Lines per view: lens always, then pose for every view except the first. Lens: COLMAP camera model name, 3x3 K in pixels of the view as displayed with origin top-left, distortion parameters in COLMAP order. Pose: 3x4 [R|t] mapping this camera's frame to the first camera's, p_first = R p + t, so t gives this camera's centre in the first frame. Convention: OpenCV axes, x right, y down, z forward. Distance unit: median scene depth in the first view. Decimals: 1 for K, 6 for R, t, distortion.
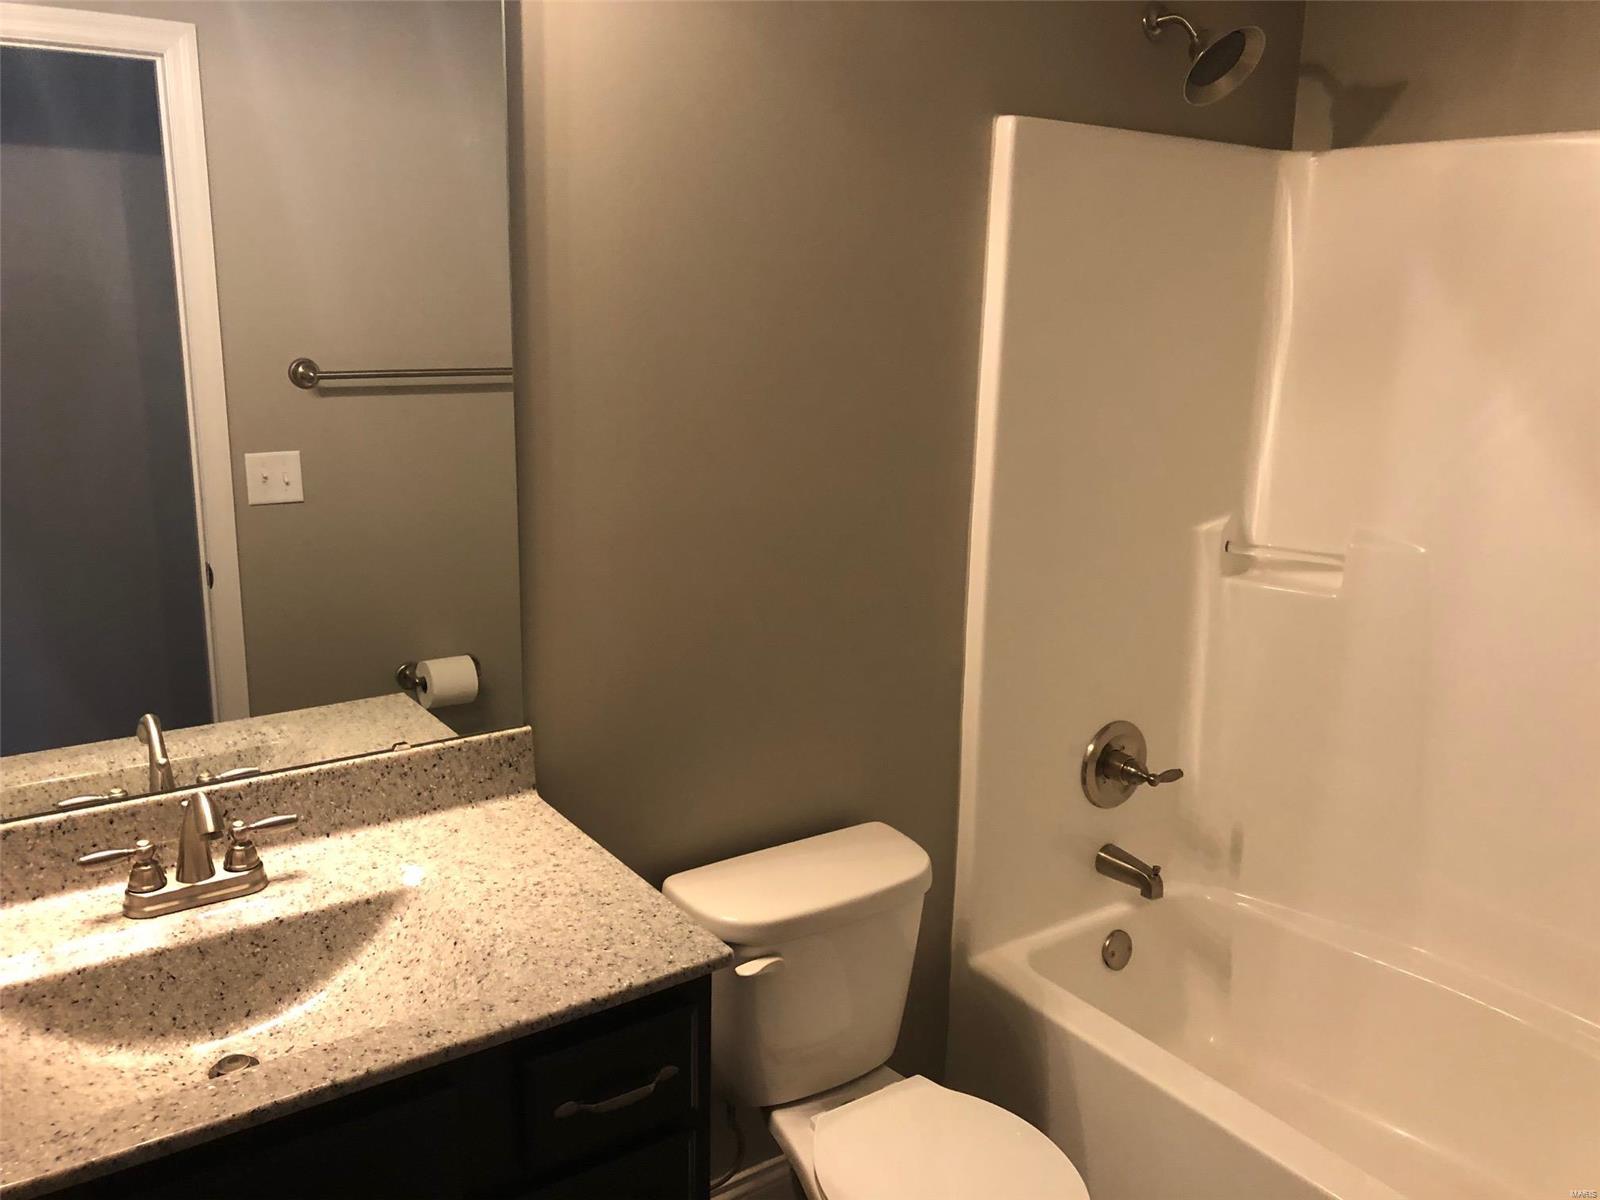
lens RADIAL K [[1297.0, 0, 800.0], [0, 1297.0, 600.0], [0, 0, 1]] dist [0.001255, 0.165171]
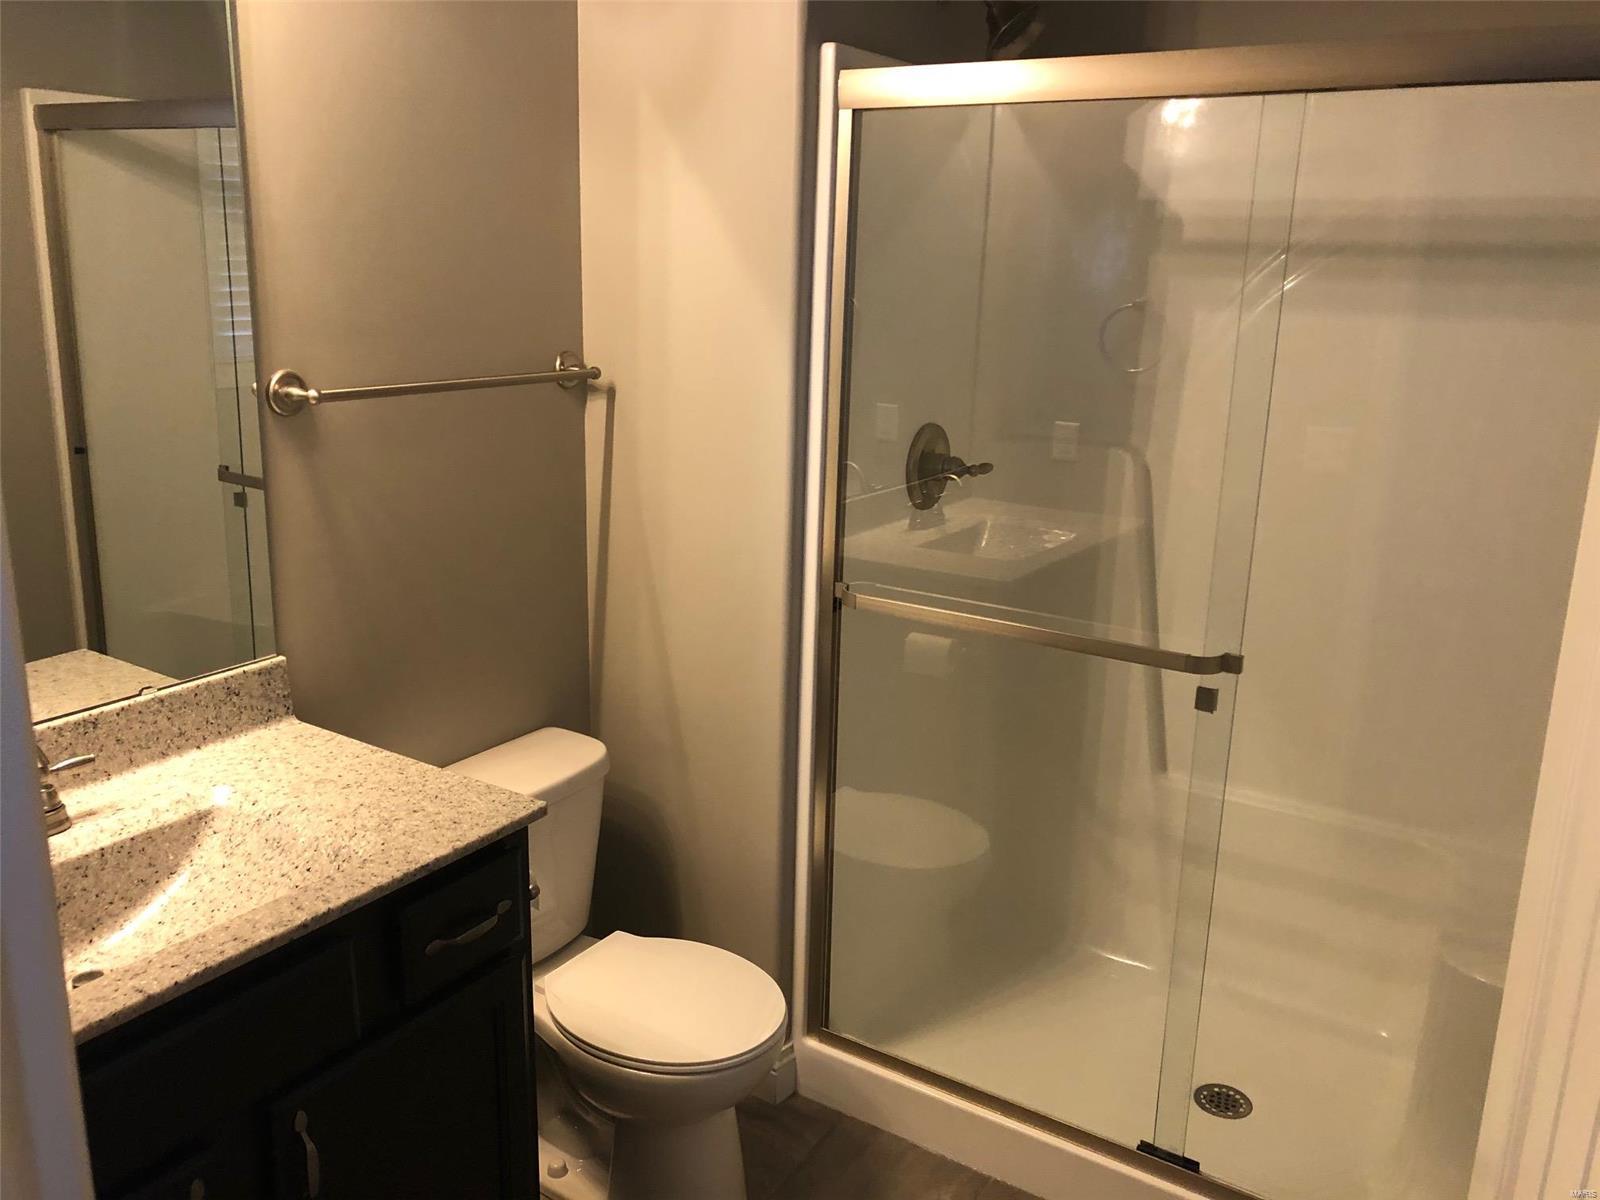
lens RADIAL K [[1297.0, 0, 800.0], [0, 1297.0, 600.0], [0, 0, 1]] dist [0.001255, 0.165171]
pose [[0.931579, -0.101686, 0.349027, -0.208374], [0.084480, 0.994354, 0.064213, 0.019450], [-0.353586, -0.030333, 0.934910, -0.196136]]
